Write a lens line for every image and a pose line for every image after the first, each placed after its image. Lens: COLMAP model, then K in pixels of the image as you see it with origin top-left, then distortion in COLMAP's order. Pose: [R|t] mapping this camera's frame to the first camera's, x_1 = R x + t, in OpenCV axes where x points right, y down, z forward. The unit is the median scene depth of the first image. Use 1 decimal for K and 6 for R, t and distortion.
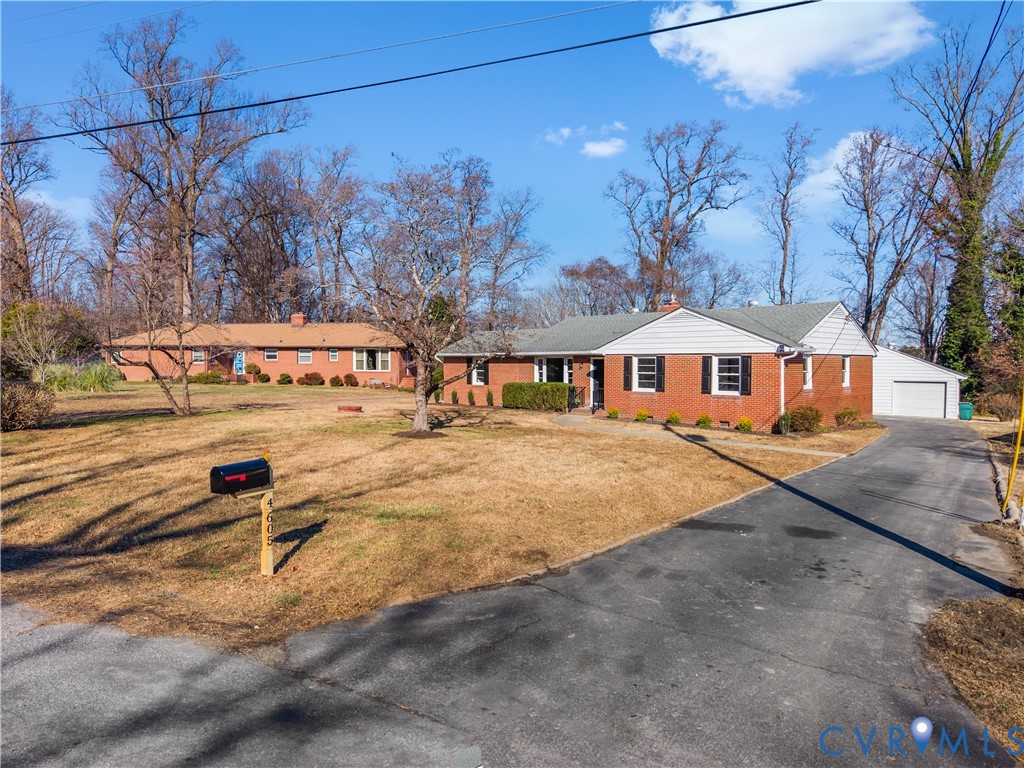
lens RADIAL K [[705.8, 0, 498.6], [0, 705.8, 386.1], [0, 0, 1]] dist [0.029804, -0.043493]
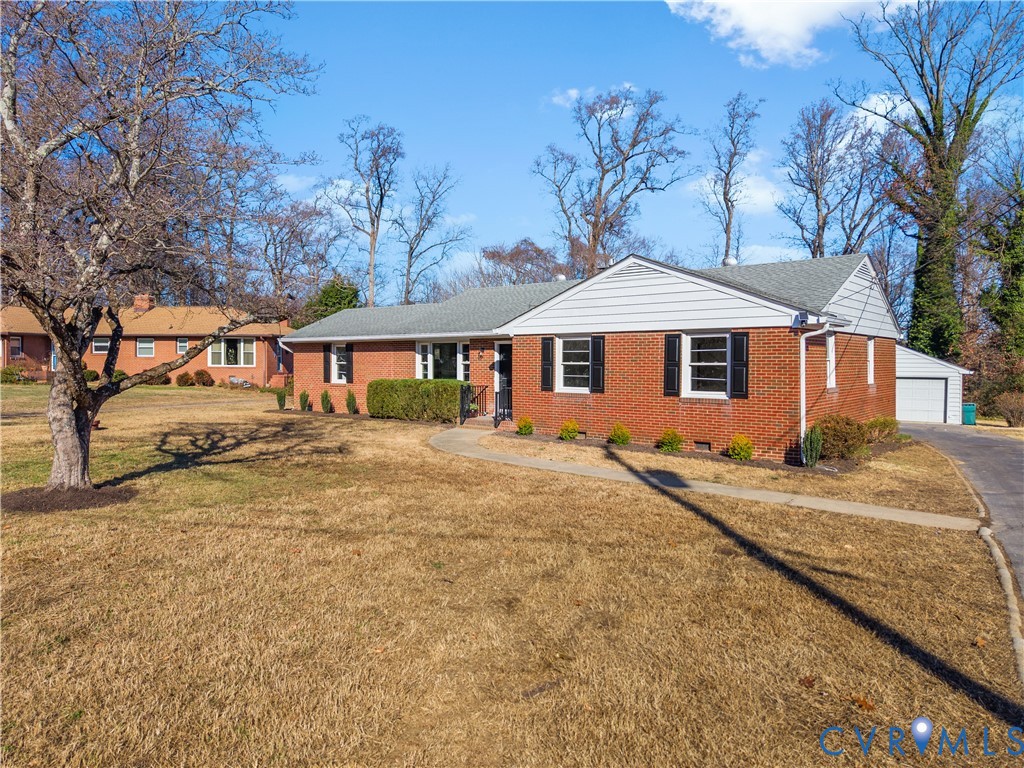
lens RADIAL K [[704.6, 0, 512.0], [0, 704.6, 384.0], [0, 0, 1]] dist [0.012685, 0.002690]
pose [[0.993674, -0.003106, 0.112259, 0.065531], [0.003300, 0.999993, -0.001539, 0.000703], [-0.112254, 0.001900, 0.993678, 0.306140]]
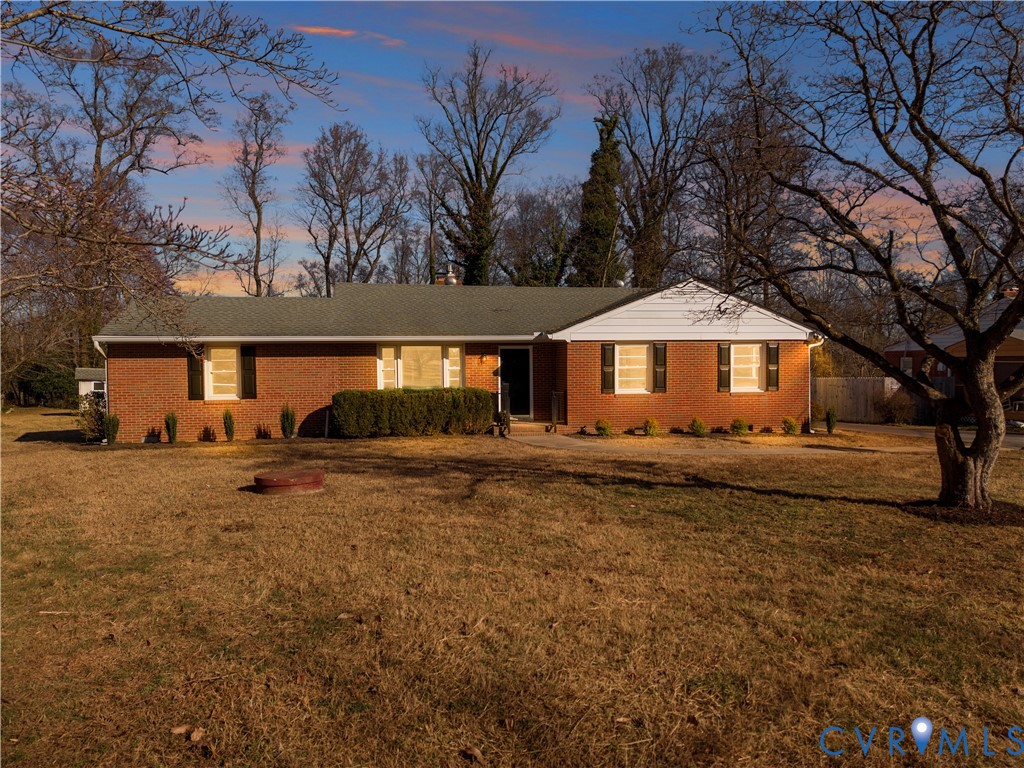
lens RADIAL K [[690.1, 0, 512.0], [0, 690.1, 384.0], [0, 0, 1]] dist [0.006083, 0.000288]
pose [[0.546479, -0.036325, 0.836684, -0.361449], [0.036318, 0.999147, 0.019657, -0.016192], [-0.836685, 0.019645, 0.547332, 0.586903]]
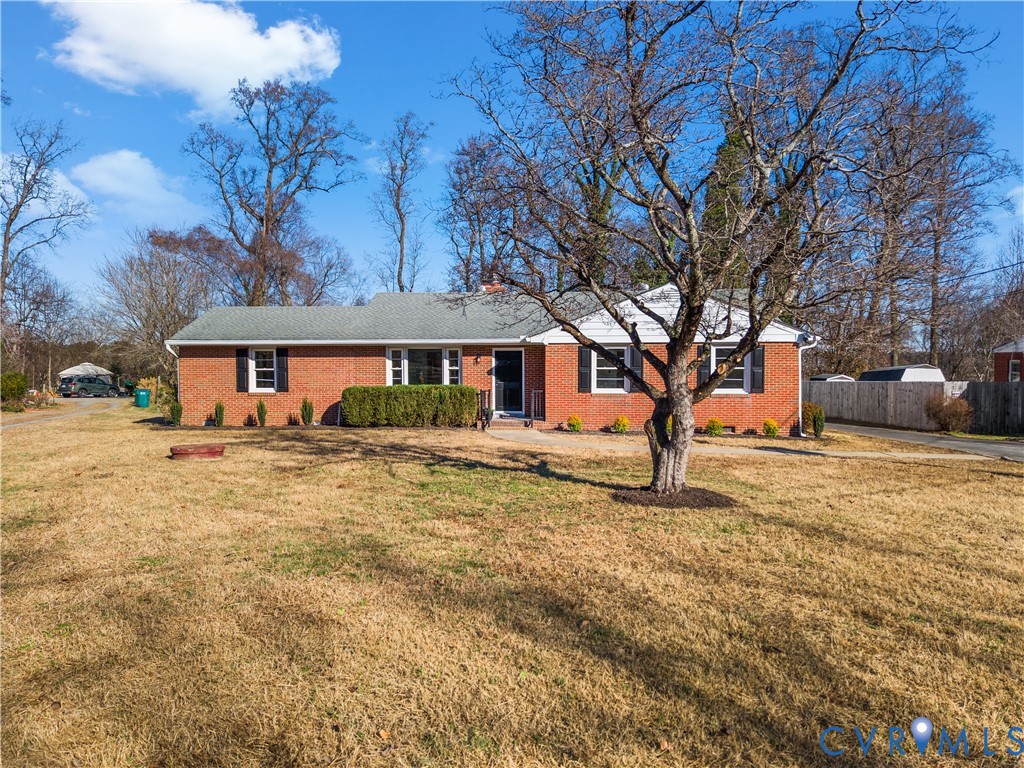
lens RADIAL K [[704.6, 0, 512.0], [0, 704.6, 384.0], [0, 0, 1]] dist [0.012685, 0.002690]
pose [[0.743872, -0.027212, 0.667768, -0.305139], [0.026549, 0.999585, 0.011159, -0.010711], [-0.667795, 0.009427, 0.744286, 0.414704]]
